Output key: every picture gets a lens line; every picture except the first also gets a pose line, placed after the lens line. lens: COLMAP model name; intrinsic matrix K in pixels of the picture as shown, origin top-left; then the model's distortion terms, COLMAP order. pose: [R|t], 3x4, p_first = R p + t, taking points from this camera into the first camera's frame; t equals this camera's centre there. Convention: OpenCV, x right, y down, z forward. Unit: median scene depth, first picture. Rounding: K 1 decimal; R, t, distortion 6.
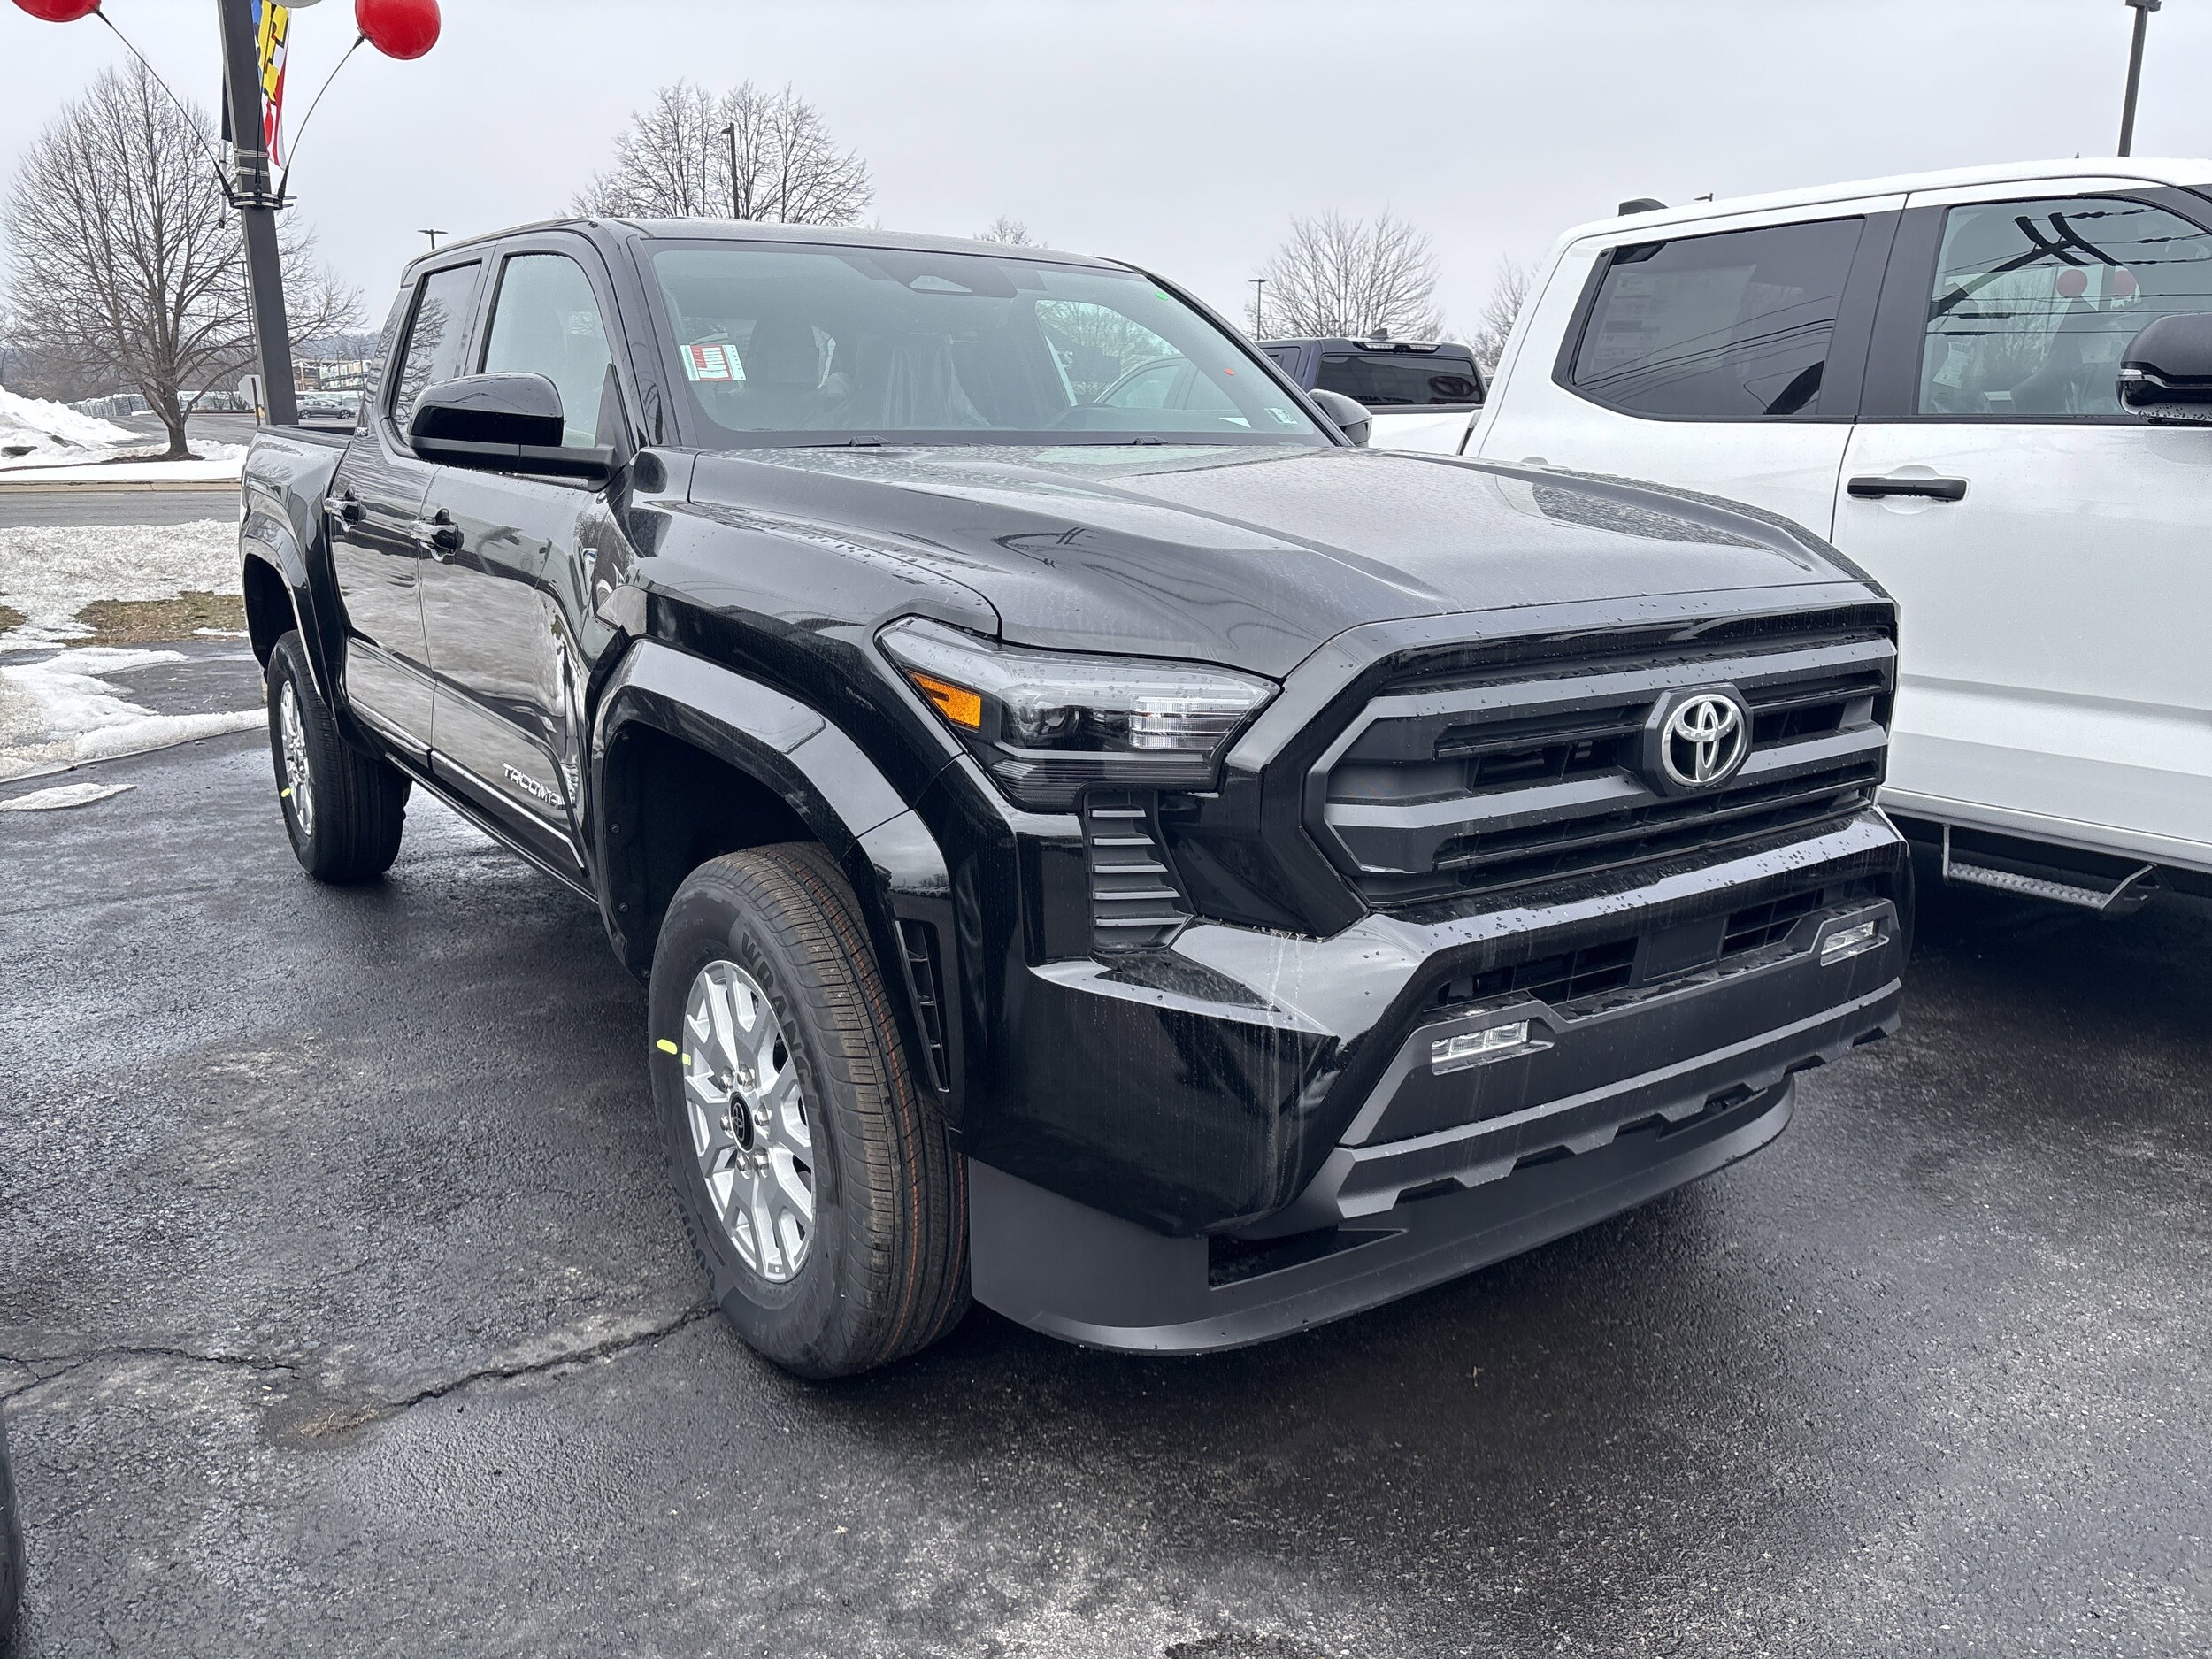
lens RADIAL K [[1647.9, 0, 1109.8], [0, 1647.9, 868.2], [0, 0, 1]] dist [0.018201, -0.001506]
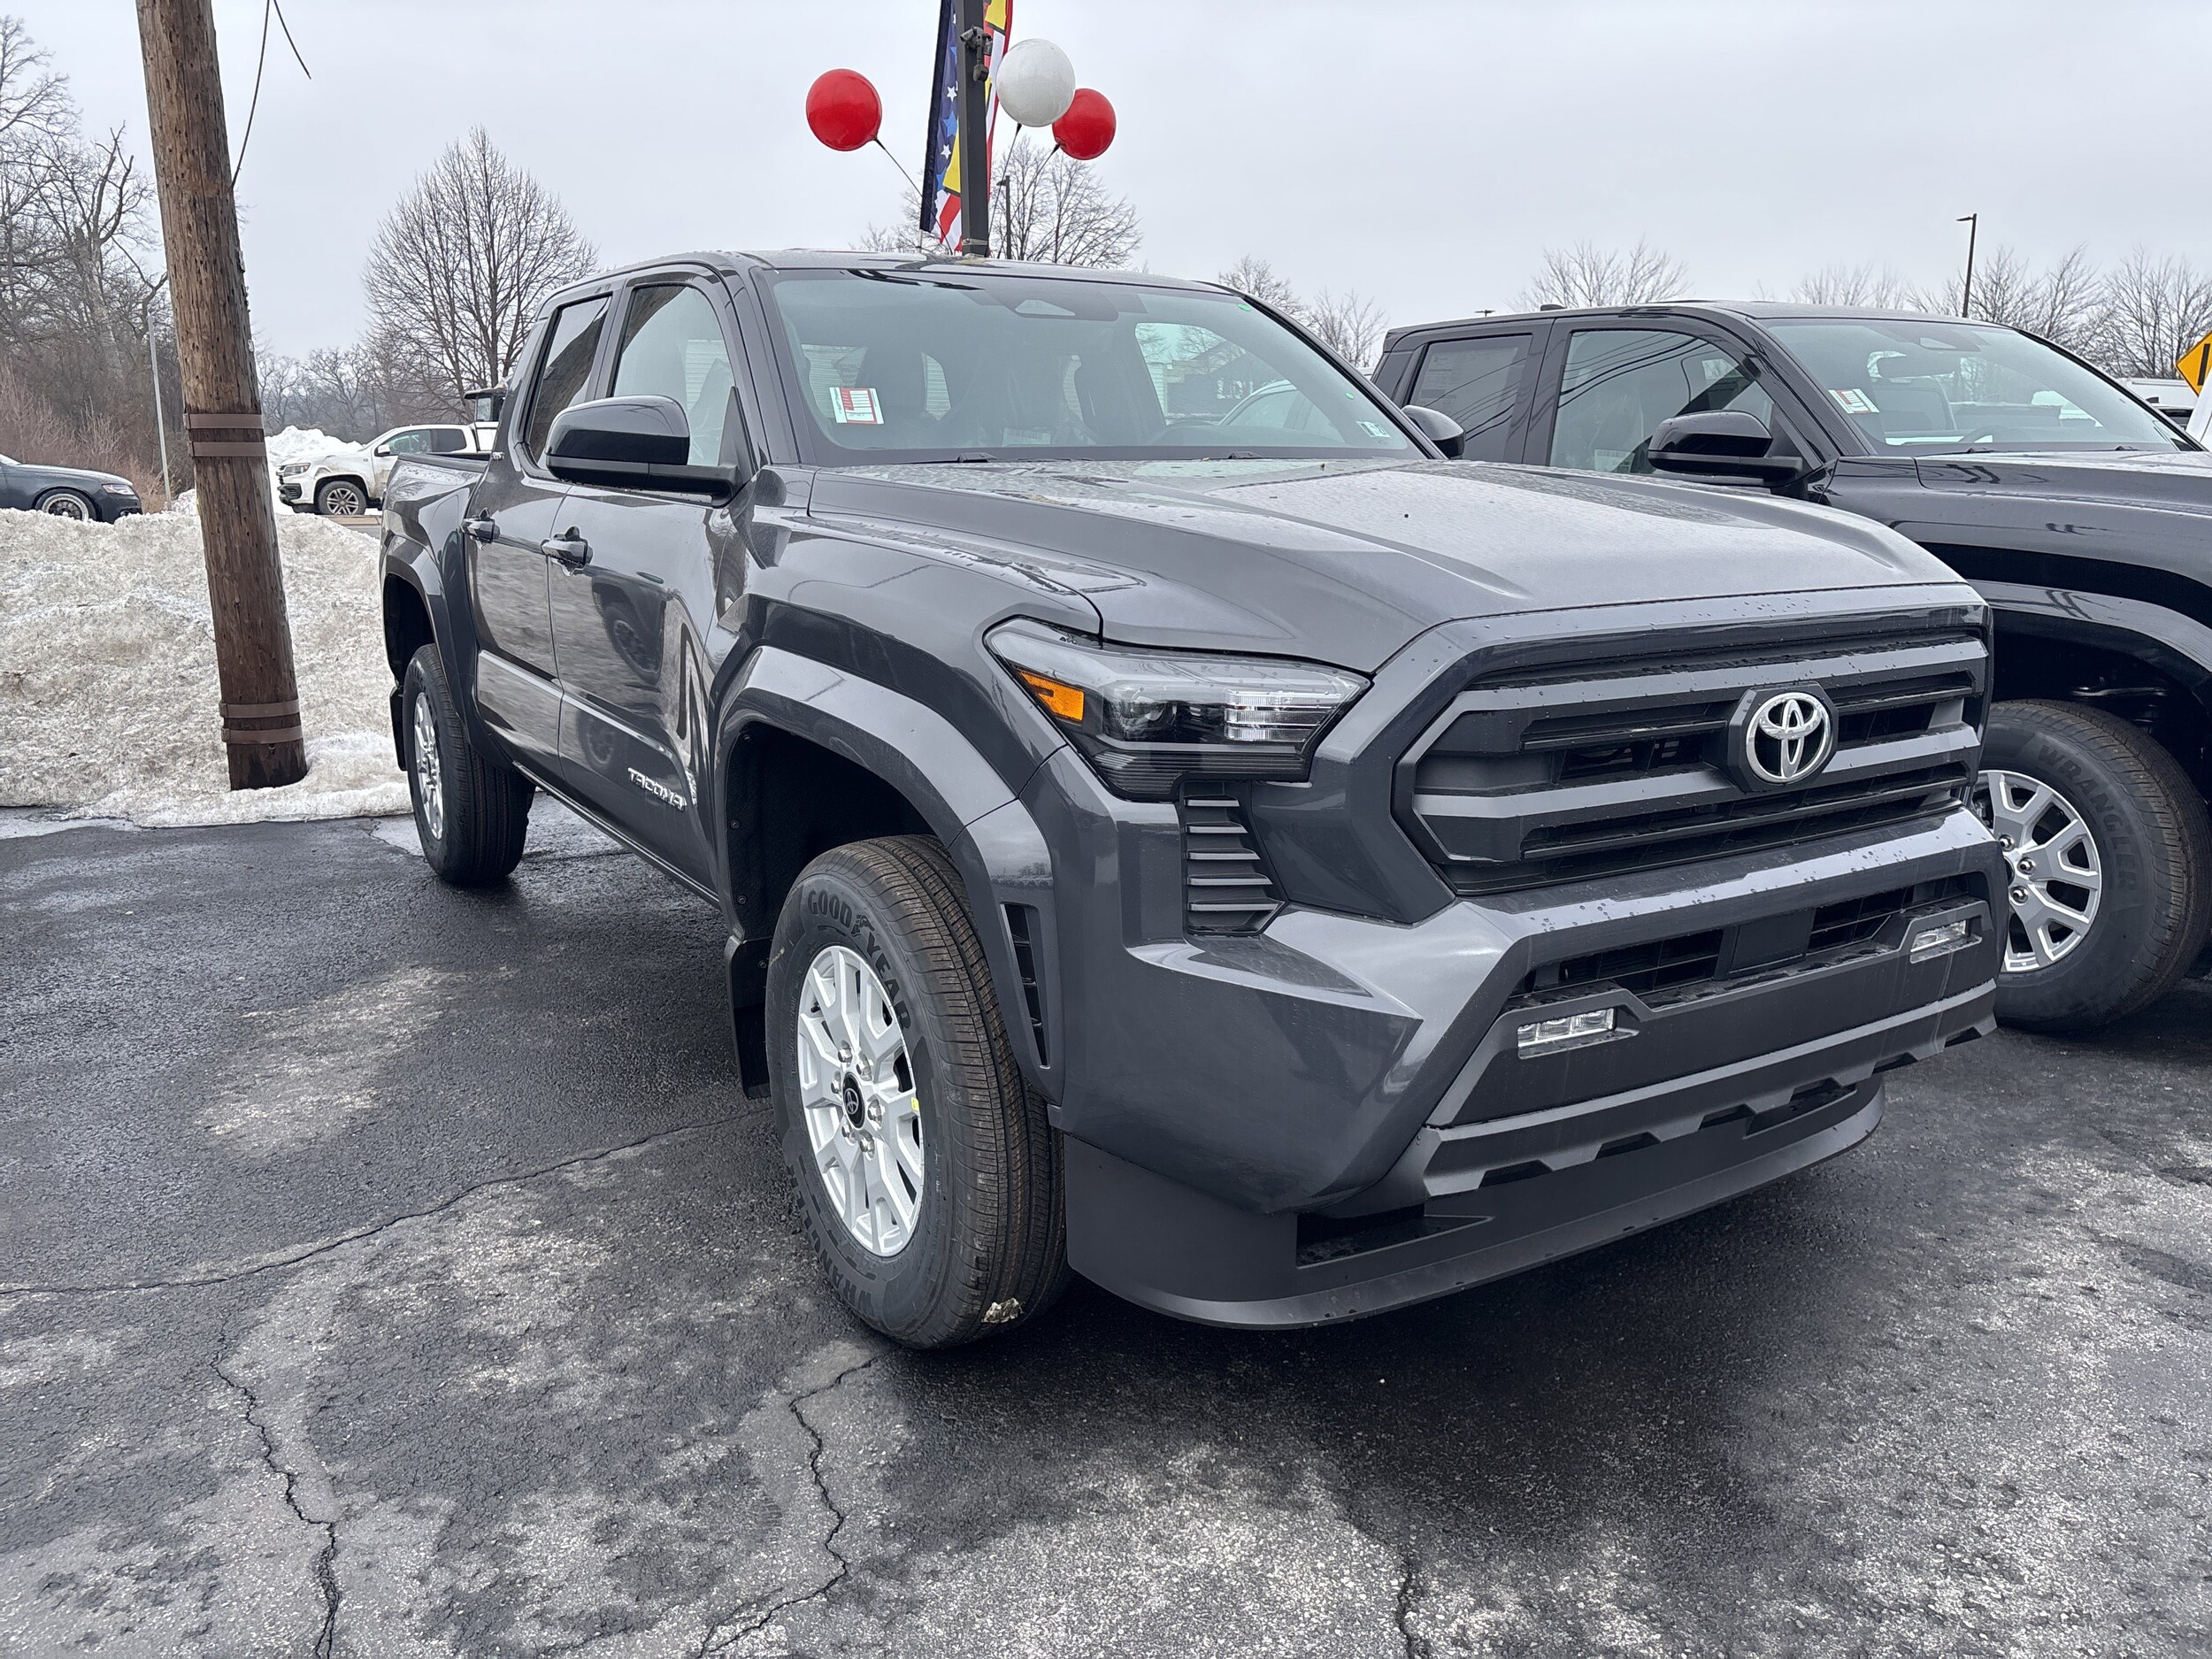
lens RADIAL K [[1659.2, 0, 1089.5], [0, 1659.2, 832.8], [0, 0, 1]] dist [0.009869, -0.003919]
pose [[0.997644, 0.007568, -0.068178, -0.001359], [-0.009910, 0.999370, -0.034071, 0.021176], [0.067877, 0.034666, 0.997091, -0.053196]]
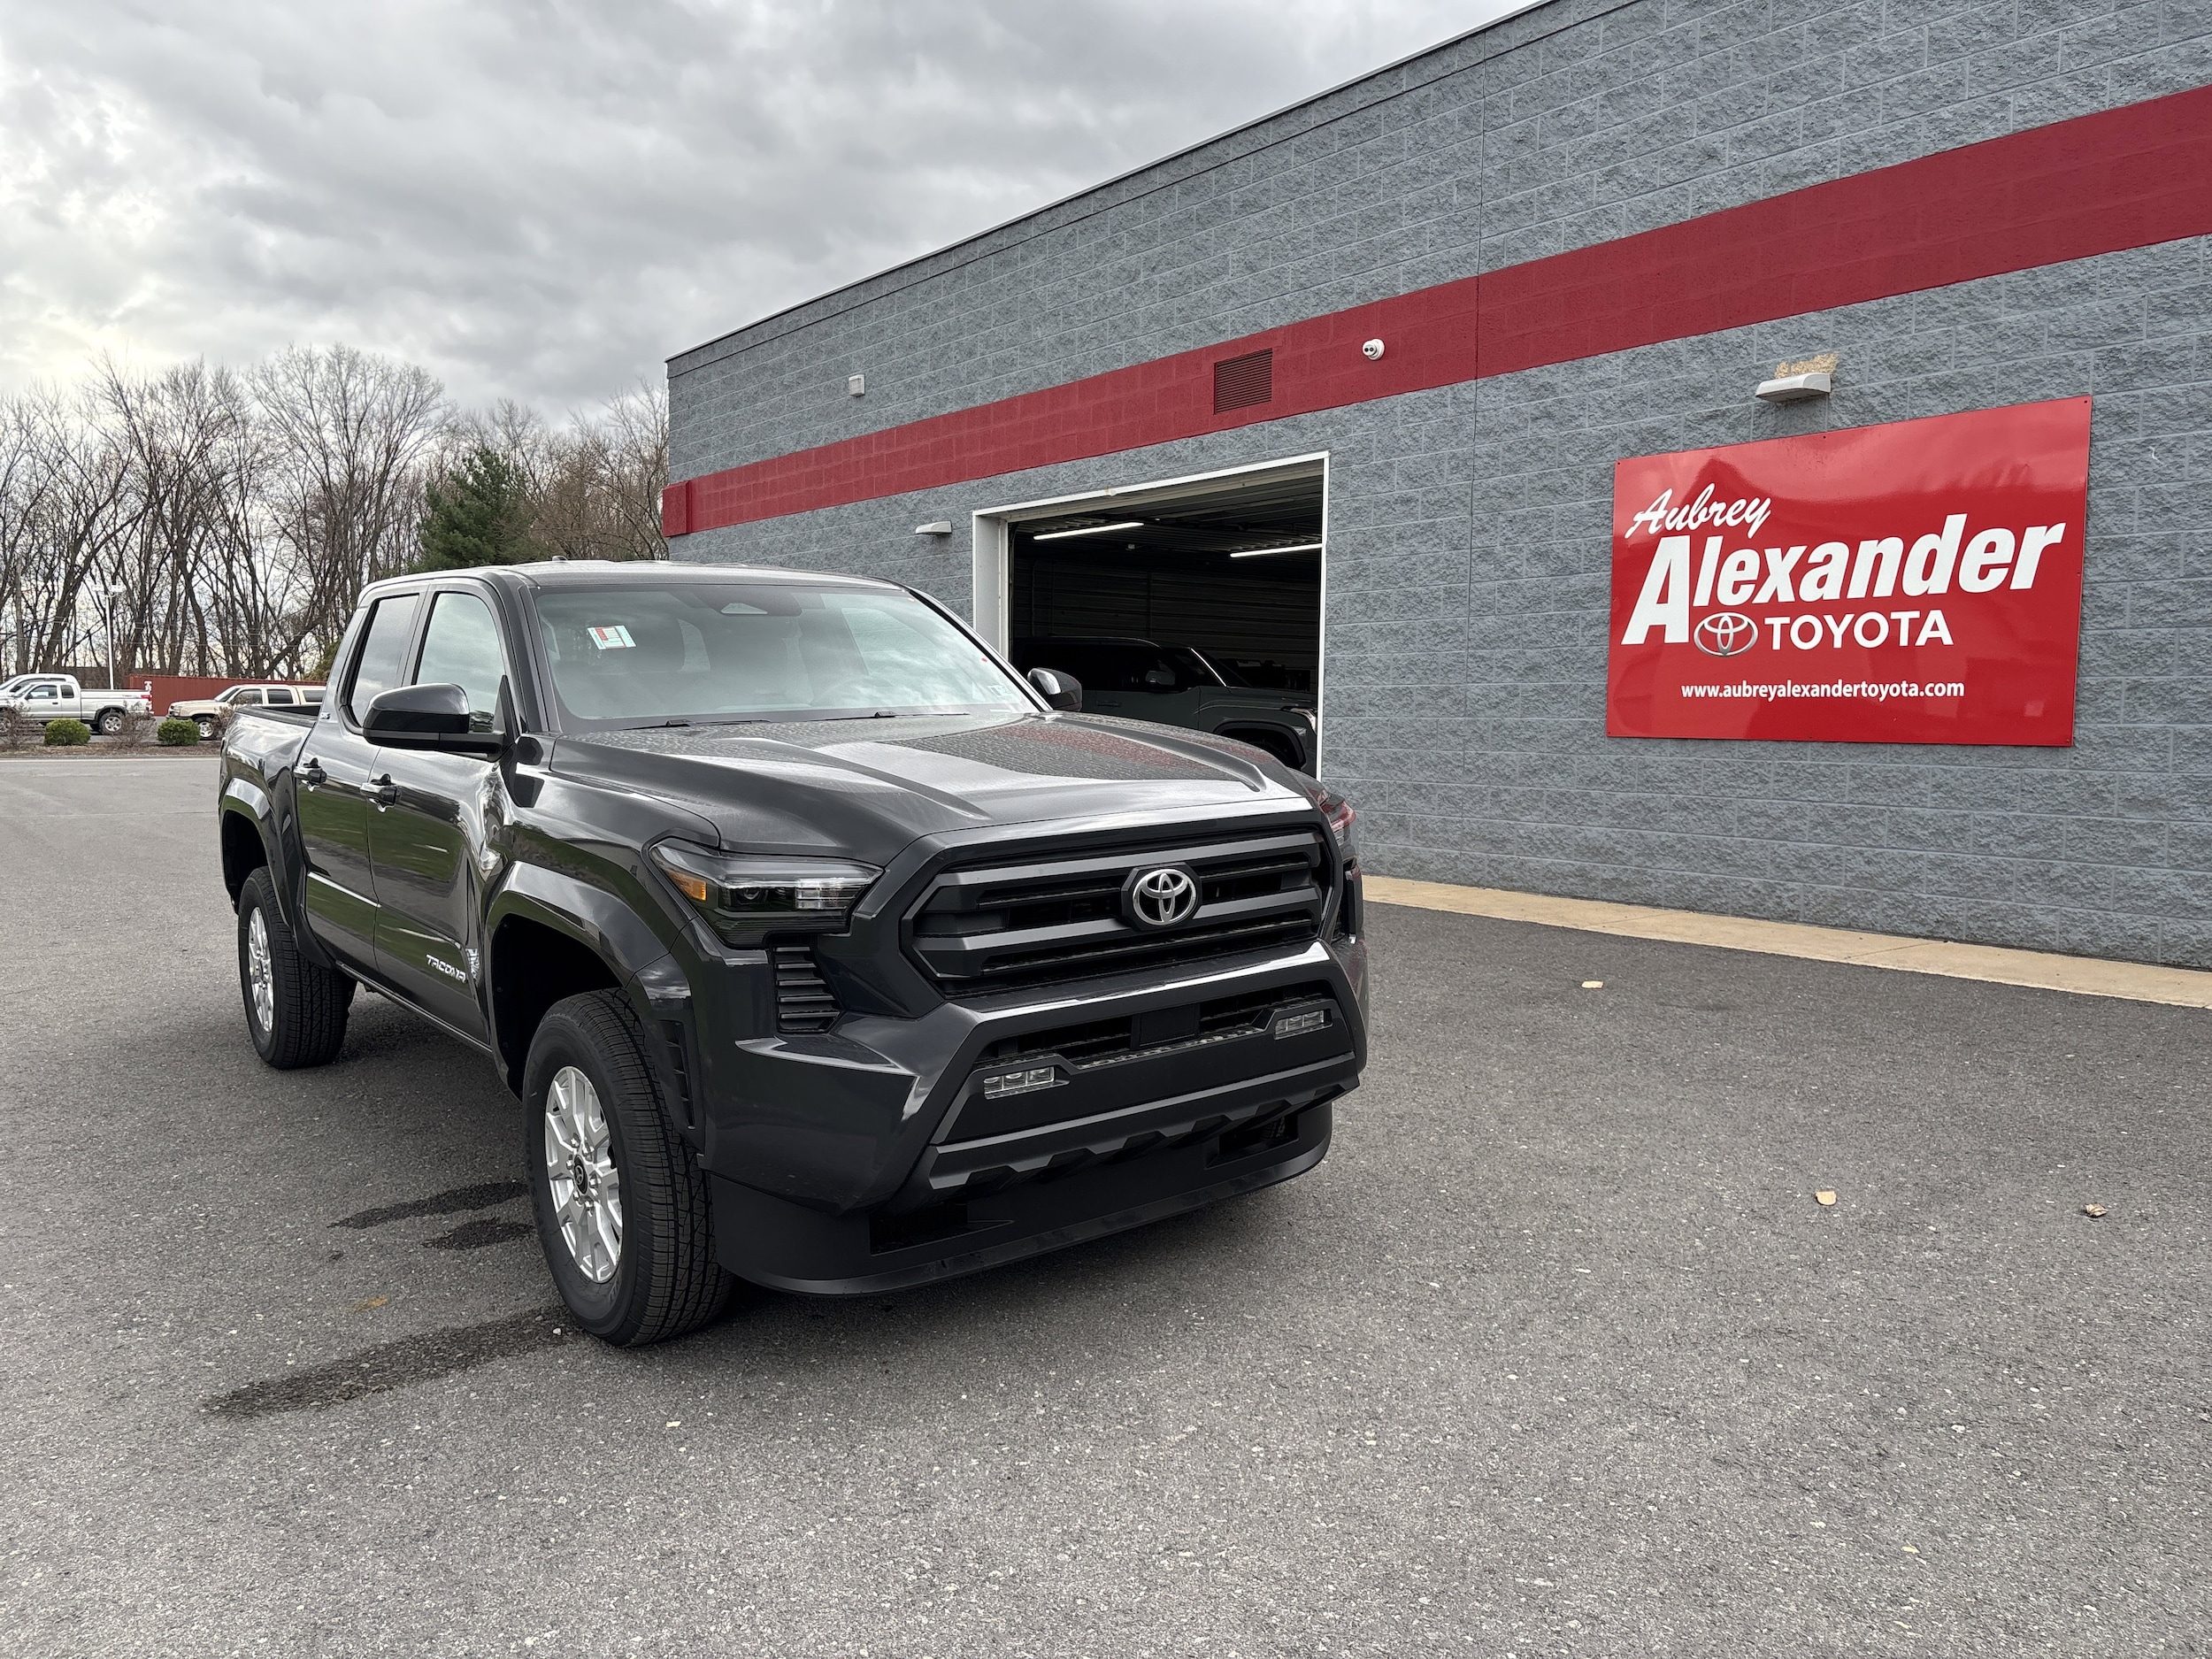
lens RADIAL K [[1659.2, 0, 1089.5], [0, 1659.2, 832.8], [0, 0, 1]] dist [0.009869, -0.003919]
pose [[0.999014, -0.033266, 0.029404, 0.245057], [0.037508, 0.986723, -0.158022, 0.120274], [-0.023757, 0.158969, 0.986998, -0.650931]]
